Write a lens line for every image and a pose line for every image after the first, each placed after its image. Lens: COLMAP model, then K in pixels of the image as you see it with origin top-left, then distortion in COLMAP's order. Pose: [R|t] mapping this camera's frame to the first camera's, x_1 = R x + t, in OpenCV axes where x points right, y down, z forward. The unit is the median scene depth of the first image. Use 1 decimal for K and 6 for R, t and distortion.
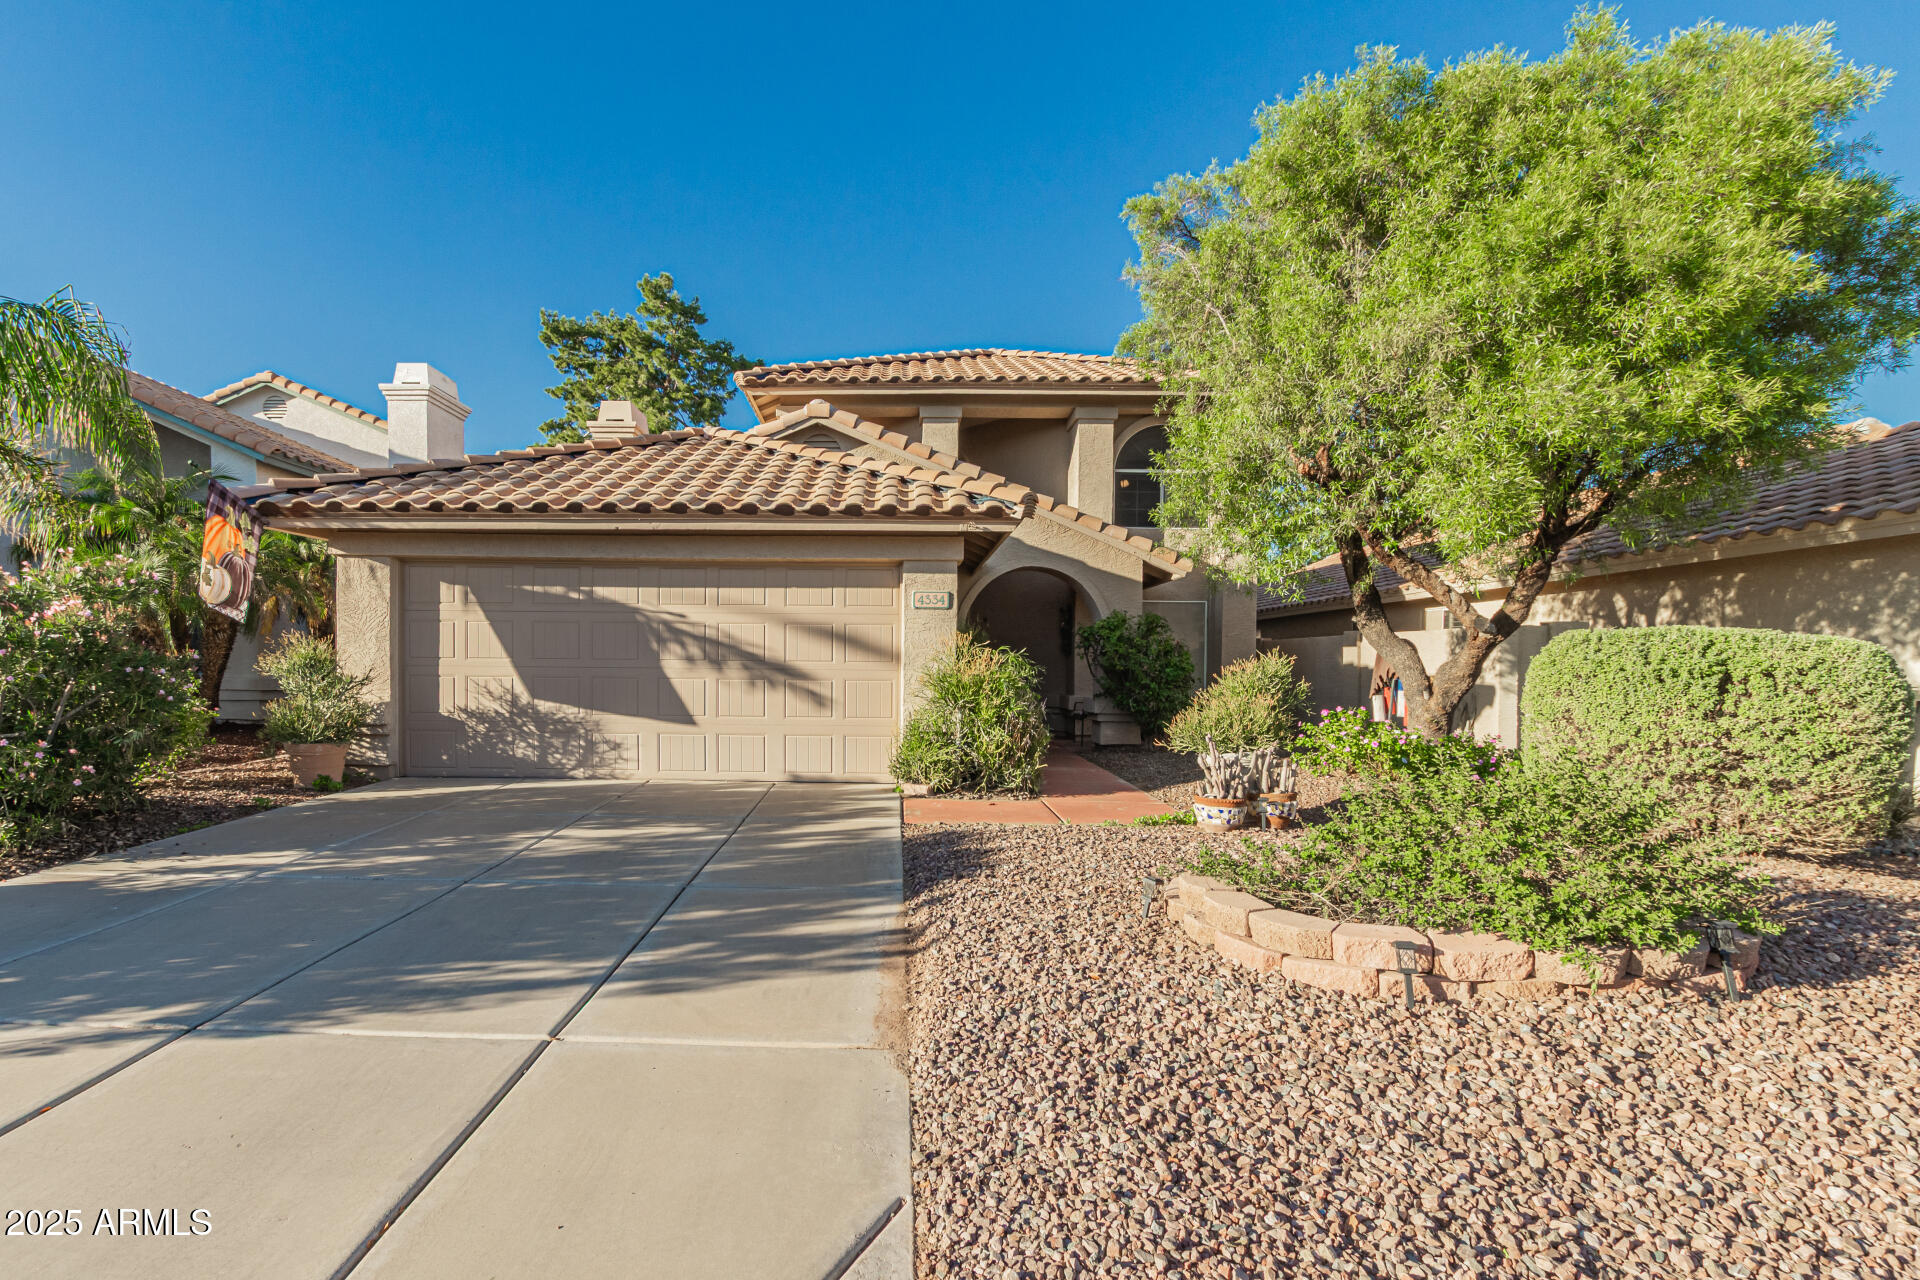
lens RADIAL K [[580.8, 0, 965.6], [0, 580.8, 644.8], [0, 0, 1]] dist [0.000987, 0.000108]
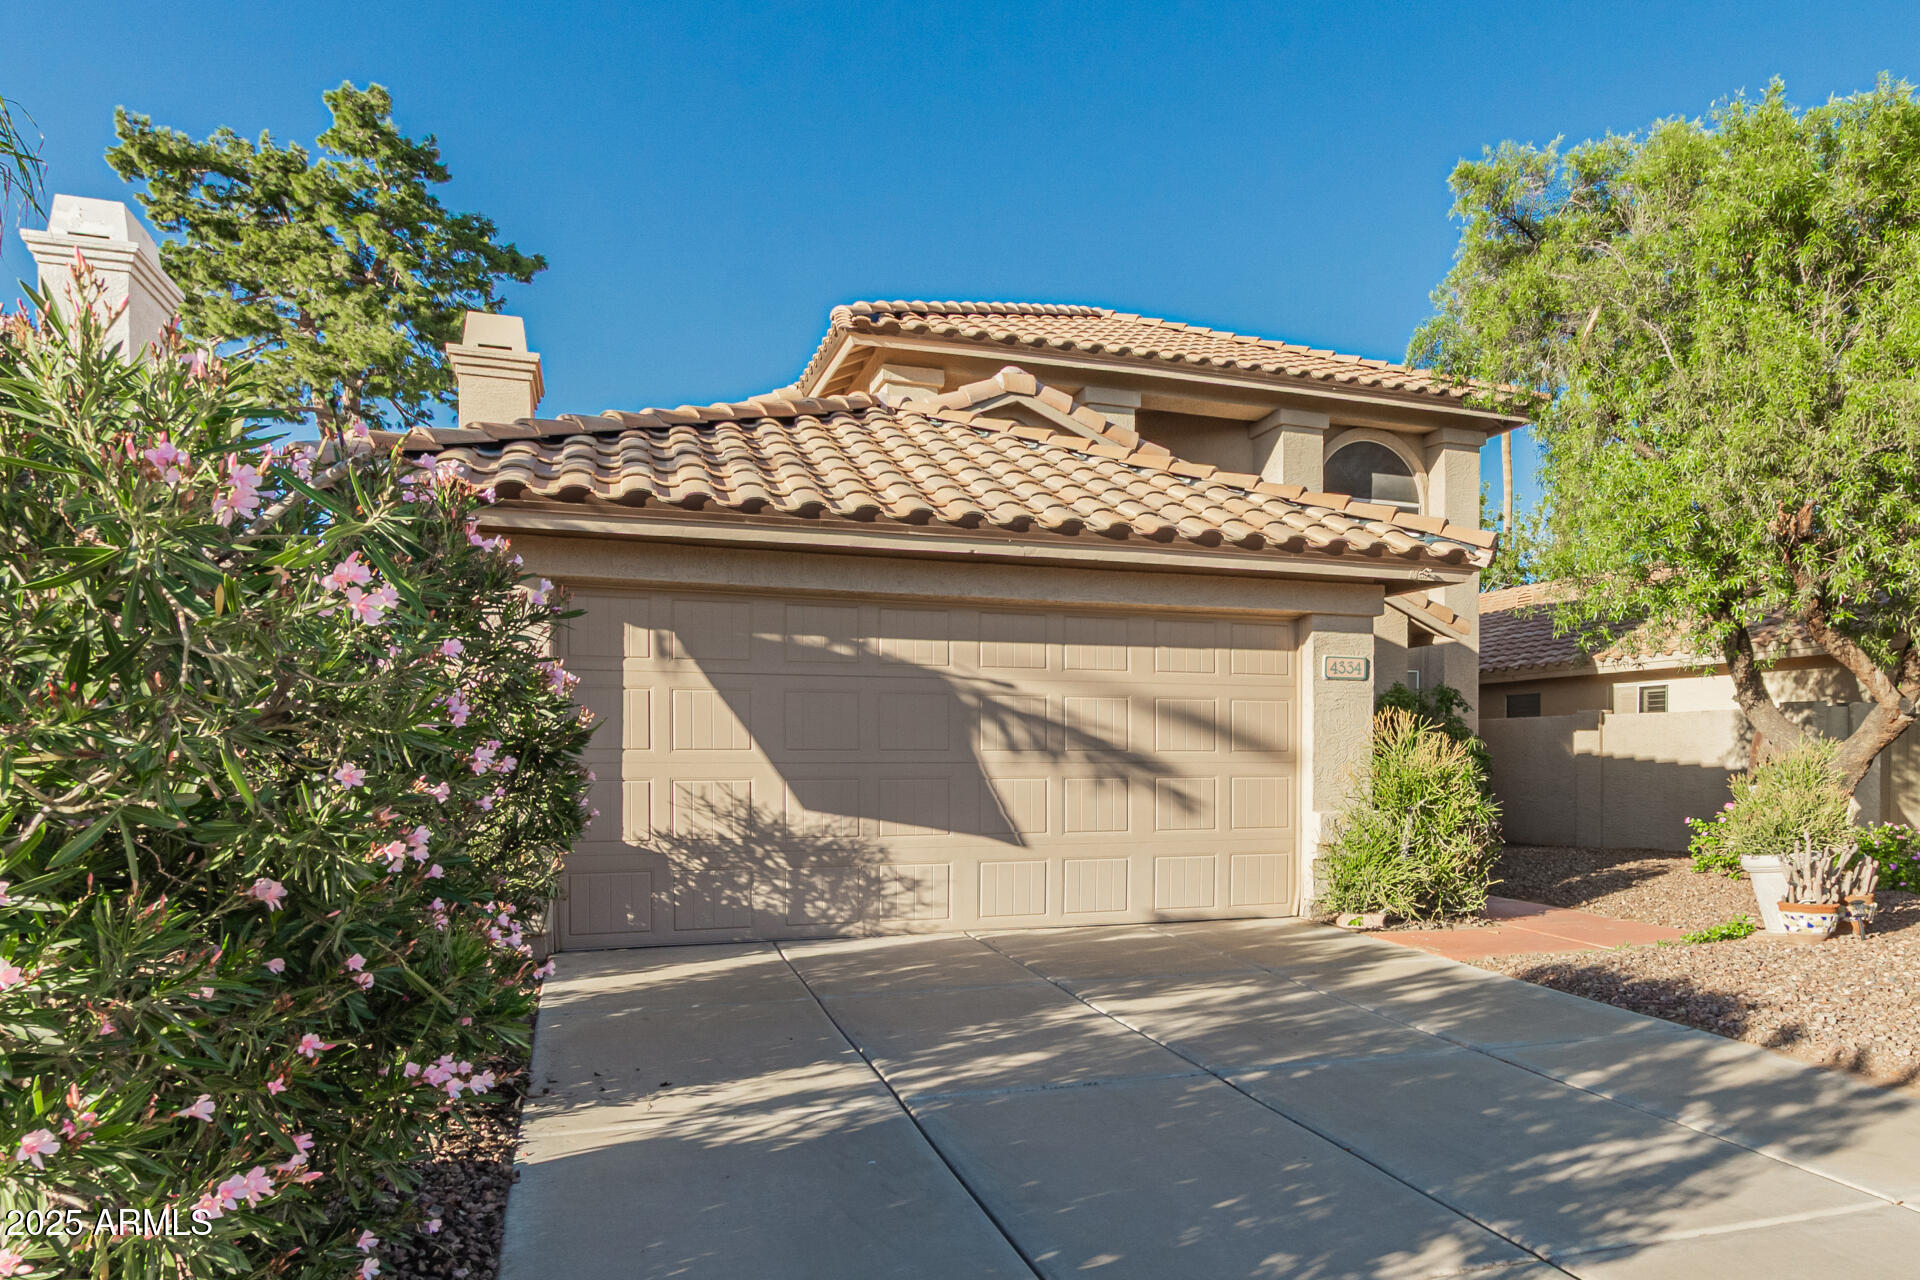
lens RADIAL K [[872.5, 0, 958.4], [0, 872.5, 719.8], [0, 0, 1]] dist [0.001945, -0.000387]
pose [[0.965178, 0.002567, 0.261580, -0.806804], [-0.000823, 0.999977, -0.006778, -0.002583], [-0.261591, 0.006327, 0.965158, 0.044972]]
